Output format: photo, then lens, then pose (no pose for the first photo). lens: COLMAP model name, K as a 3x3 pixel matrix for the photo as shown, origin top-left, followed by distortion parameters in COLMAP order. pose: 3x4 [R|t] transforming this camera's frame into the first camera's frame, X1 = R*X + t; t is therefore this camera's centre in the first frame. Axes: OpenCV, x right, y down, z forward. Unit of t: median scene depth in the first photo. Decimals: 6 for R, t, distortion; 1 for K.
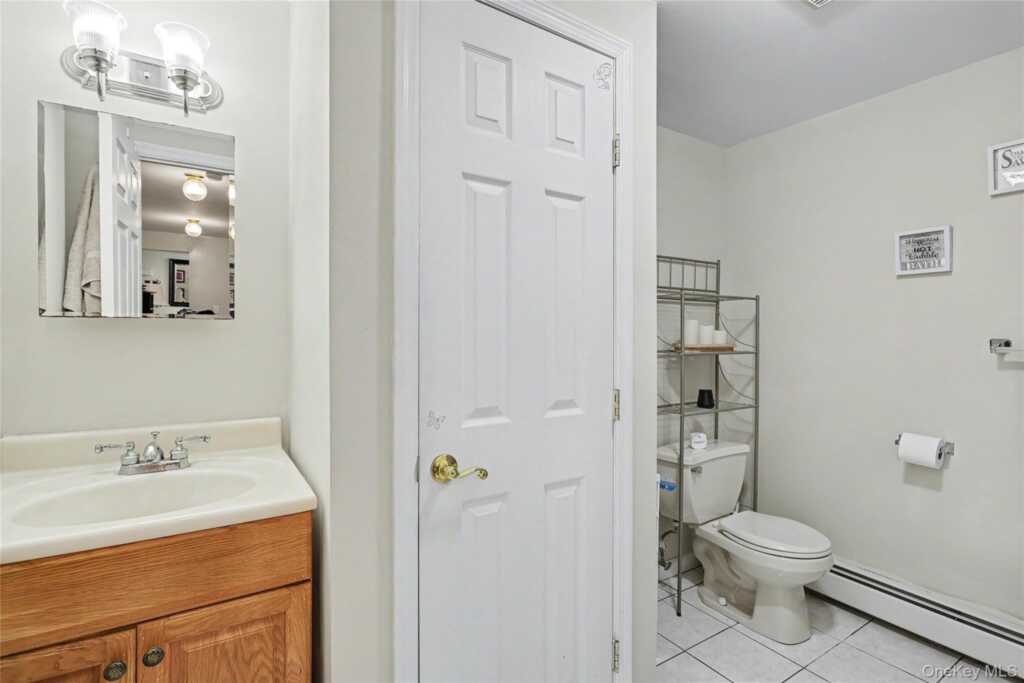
lens RADIAL K [[488.1, 0, 510.2], [0, 488.1, 337.8], [0, 0, 1]] dist [-0.004792, 0.001136]
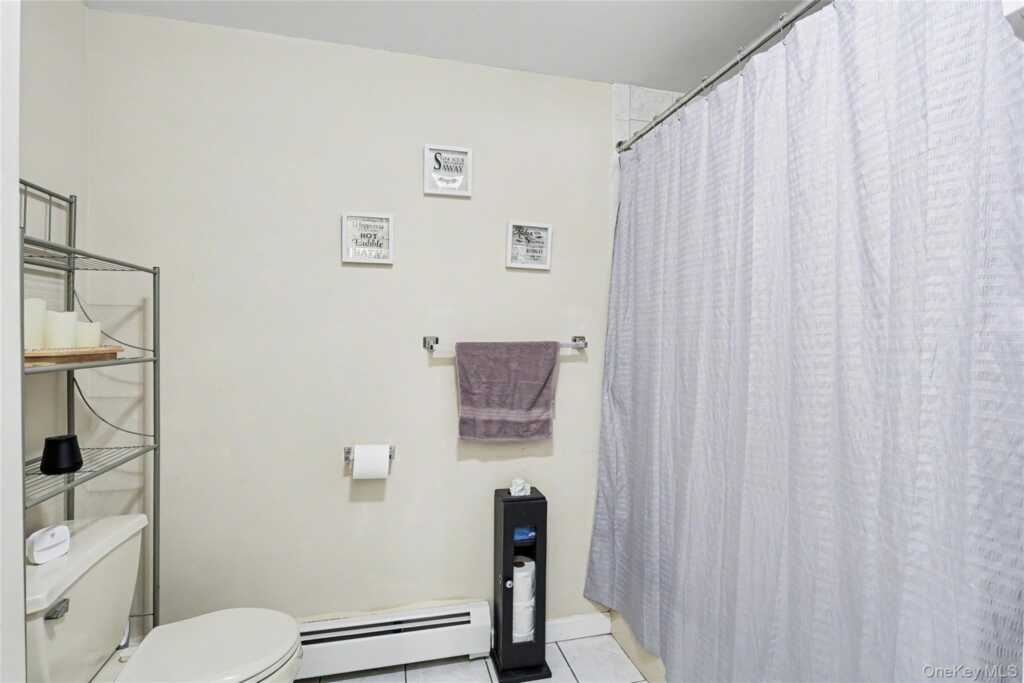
lens RADIAL K [[488.1, 0, 504.7], [0, 488.1, 336.6], [0, 0, 1]] dist [-0.004792, 0.001136]
pose [[0.318404, -0.002637, 0.947951, 0.063158], [0.002761, 0.999994, 0.001855, 0.001493], [-0.947951, 0.002026, 0.318410, 0.389846]]
